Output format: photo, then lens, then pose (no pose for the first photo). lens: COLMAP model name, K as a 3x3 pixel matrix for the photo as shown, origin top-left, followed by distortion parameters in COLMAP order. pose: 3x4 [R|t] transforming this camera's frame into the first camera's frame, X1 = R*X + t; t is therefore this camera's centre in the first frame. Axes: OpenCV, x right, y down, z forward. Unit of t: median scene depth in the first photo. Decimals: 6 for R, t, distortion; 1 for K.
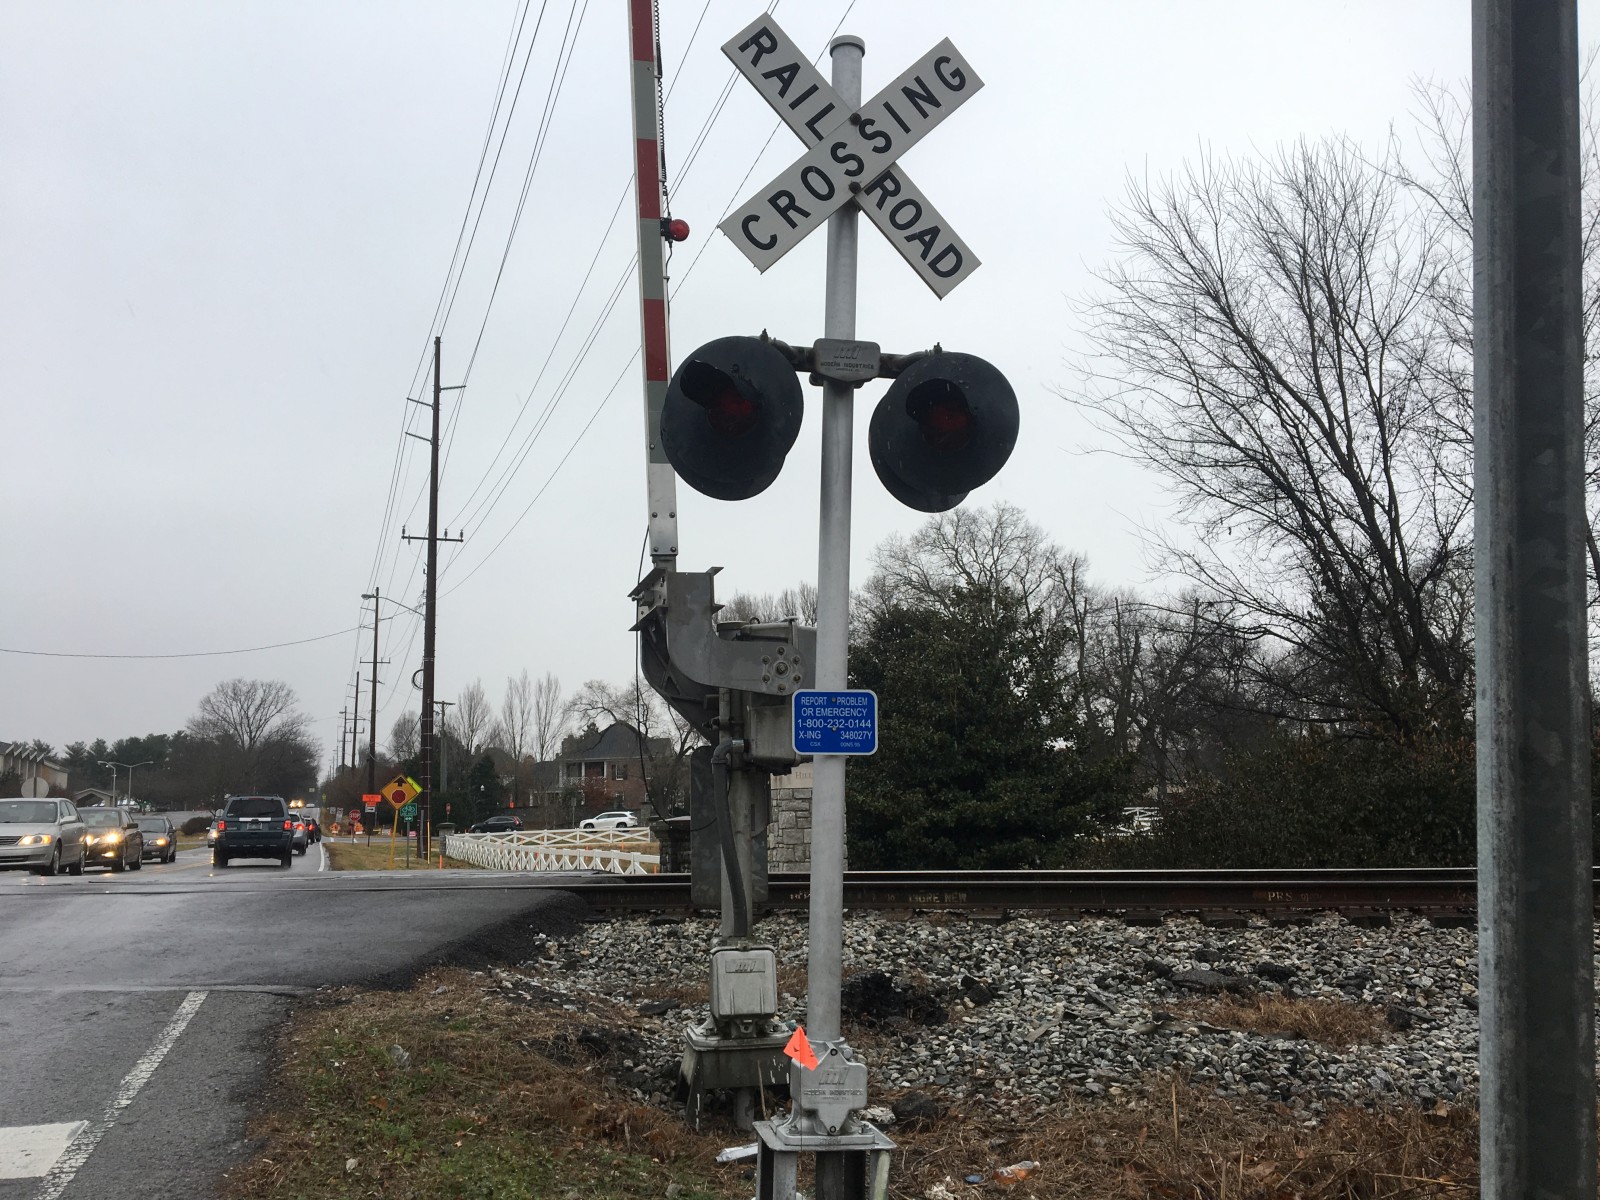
lens RADIAL K [[1426.6, 0, 799.6], [0, 1426.6, 592.0], [0, 0, 1]] dist [0.103916, -0.124702]
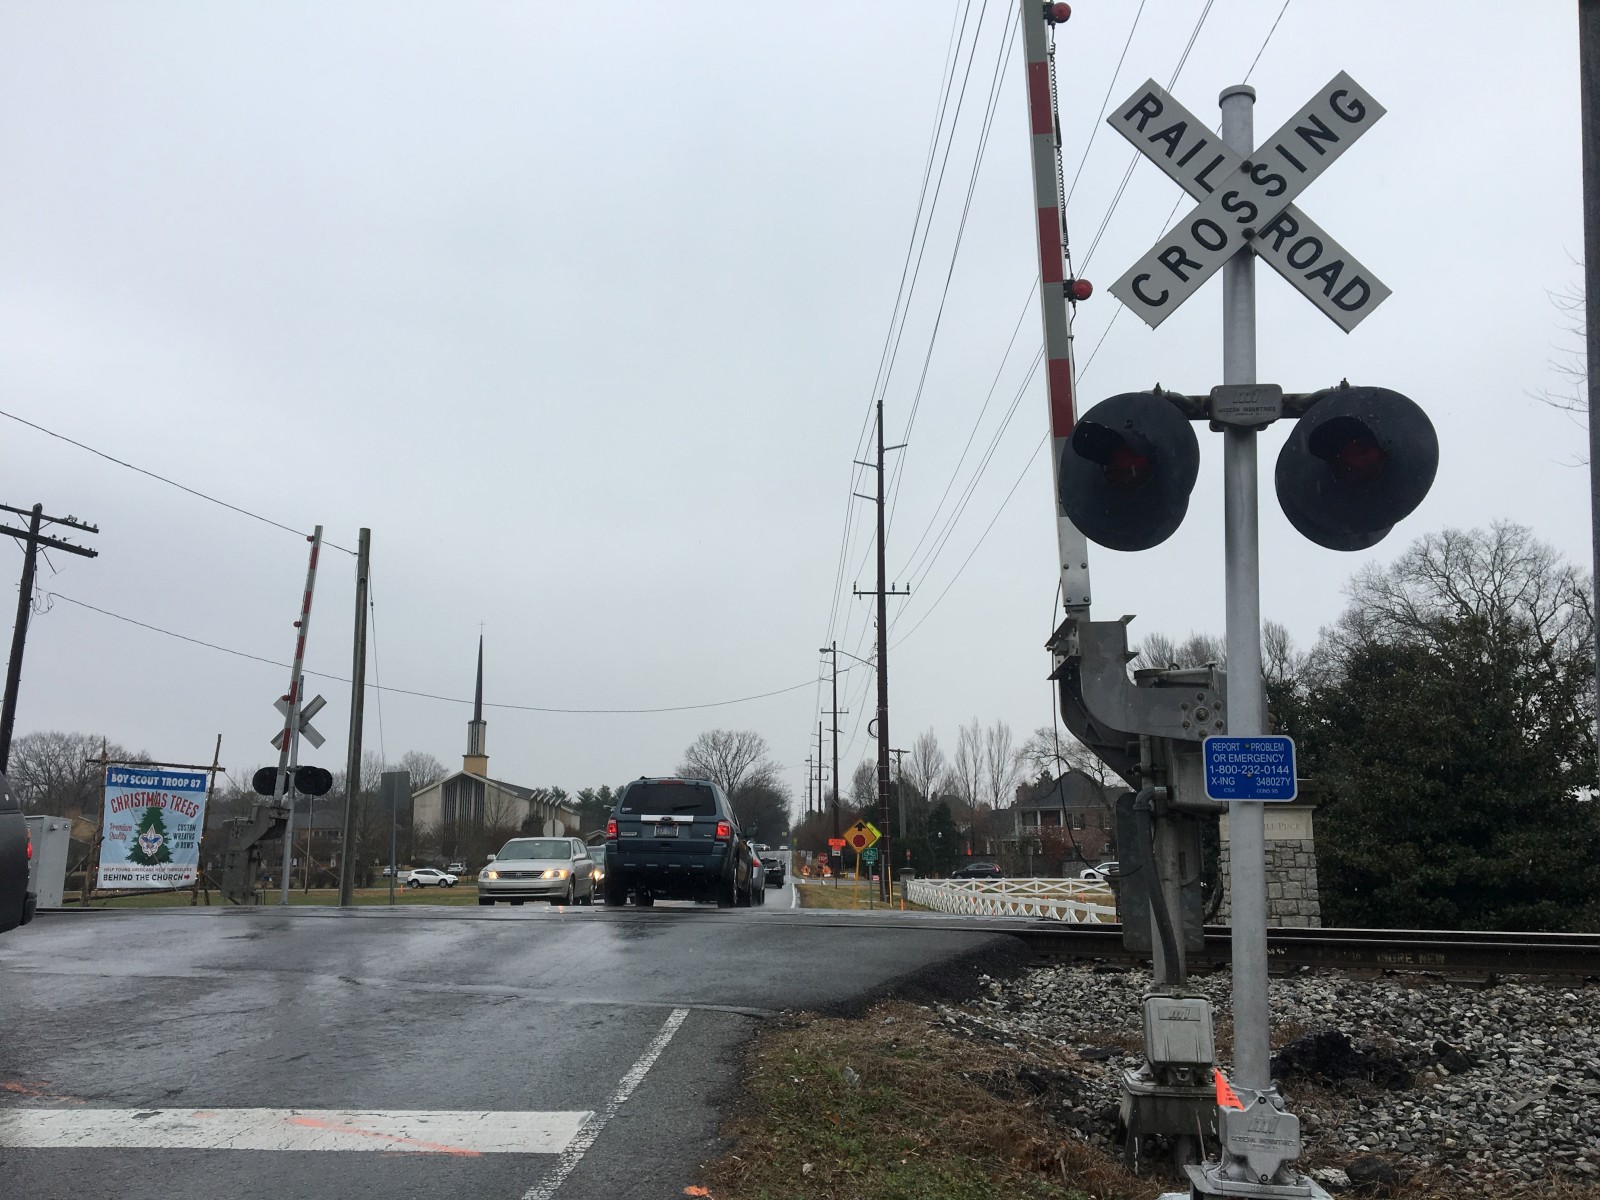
lens RADIAL K [[1426.6, 0, 772.2], [0, 1426.6, 598.7], [0, 0, 1]] dist [0.103916, -0.124702]
pose [[0.945391, -0.045171, -0.322793, 0.029718], [0.036060, 0.998766, -0.034152, -0.003252], [0.323937, 0.020647, 0.945853, -0.044652]]
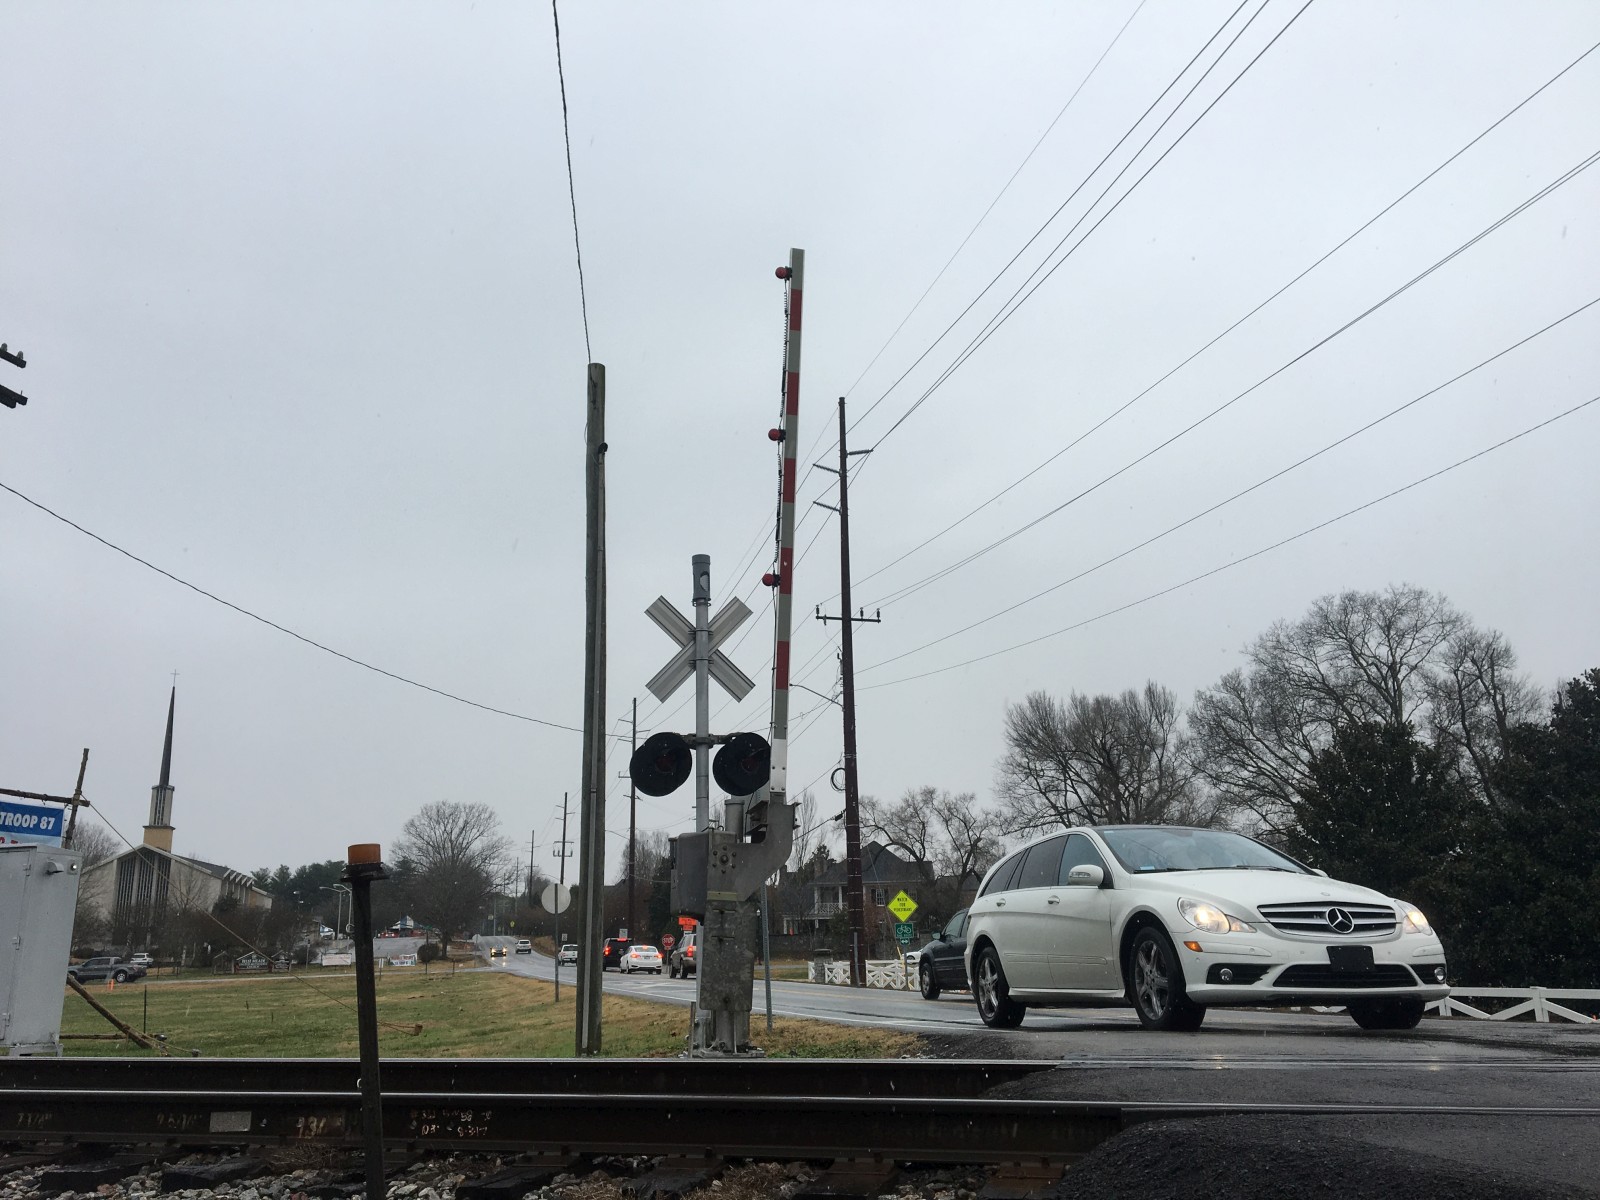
lens RADIAL K [[1426.6, 0, 814.5], [0, 1426.6, 591.7], [0, 0, 1]] dist [0.103916, -0.124702]
pose [[0.996866, -0.013369, -0.077975, -1.548353], [0.006414, 0.996031, -0.088775, 0.178609], [0.078852, 0.087996, 0.992995, 0.941231]]
